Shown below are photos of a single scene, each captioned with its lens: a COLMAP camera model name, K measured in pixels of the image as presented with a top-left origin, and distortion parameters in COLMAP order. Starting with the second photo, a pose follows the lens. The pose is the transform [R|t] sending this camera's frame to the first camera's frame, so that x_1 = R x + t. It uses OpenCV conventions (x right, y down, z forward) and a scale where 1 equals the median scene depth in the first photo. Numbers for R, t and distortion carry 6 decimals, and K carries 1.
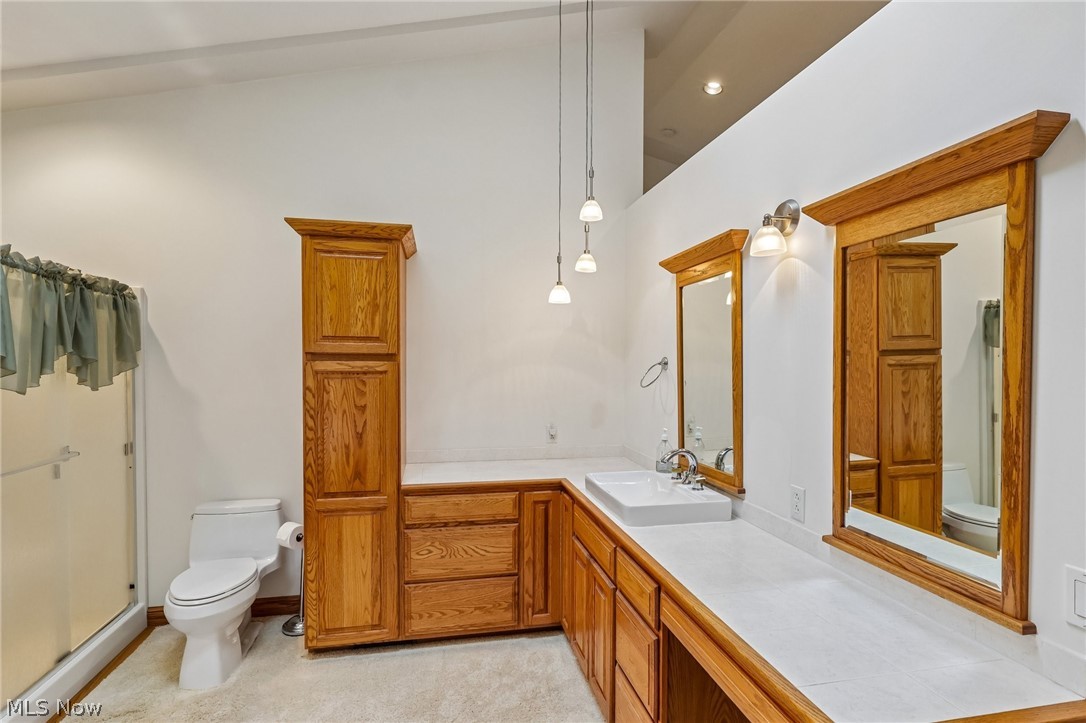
lens RADIAL K [[521.4, 0, 542.2], [0, 521.4, 371.5], [0, 0, 1]] dist [-0.007809, 0.002633]
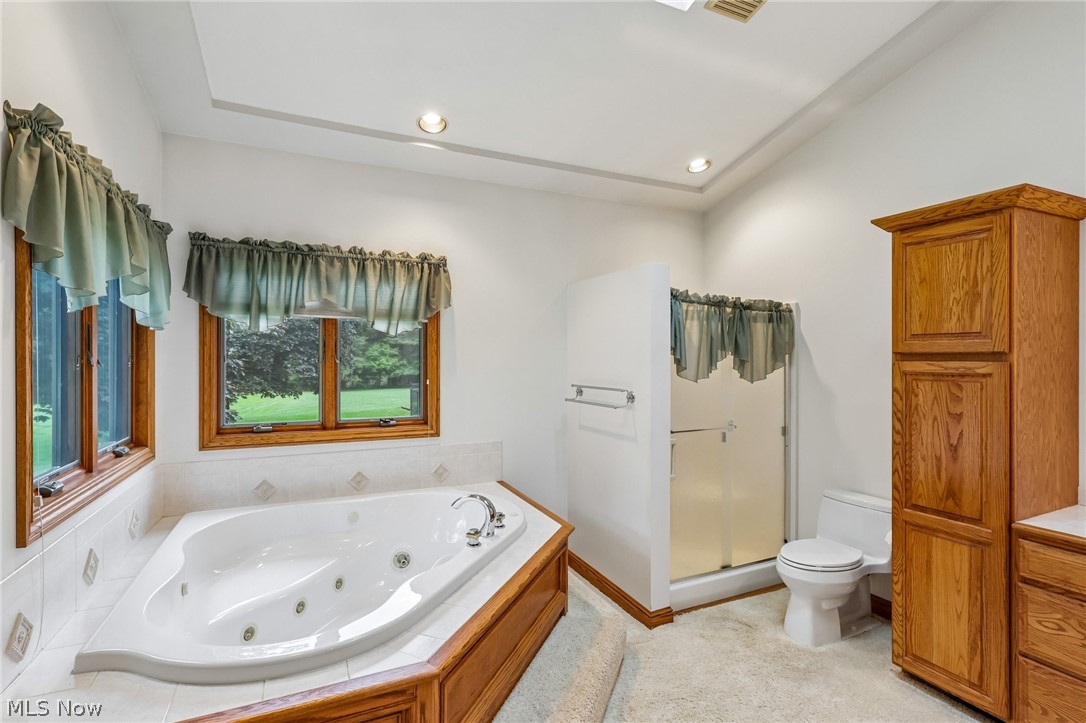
lens RADIAL K [[521.4, 0, 542.2], [0, 521.4, 356.5], [0, 0, 1]] dist [-0.007809, 0.002633]
pose [[0.223867, -0.010823, -0.974560, 0.333653], [-0.020400, 0.999667, -0.015788, -0.000760], [0.974406, 0.023416, 0.223571, 0.145839]]
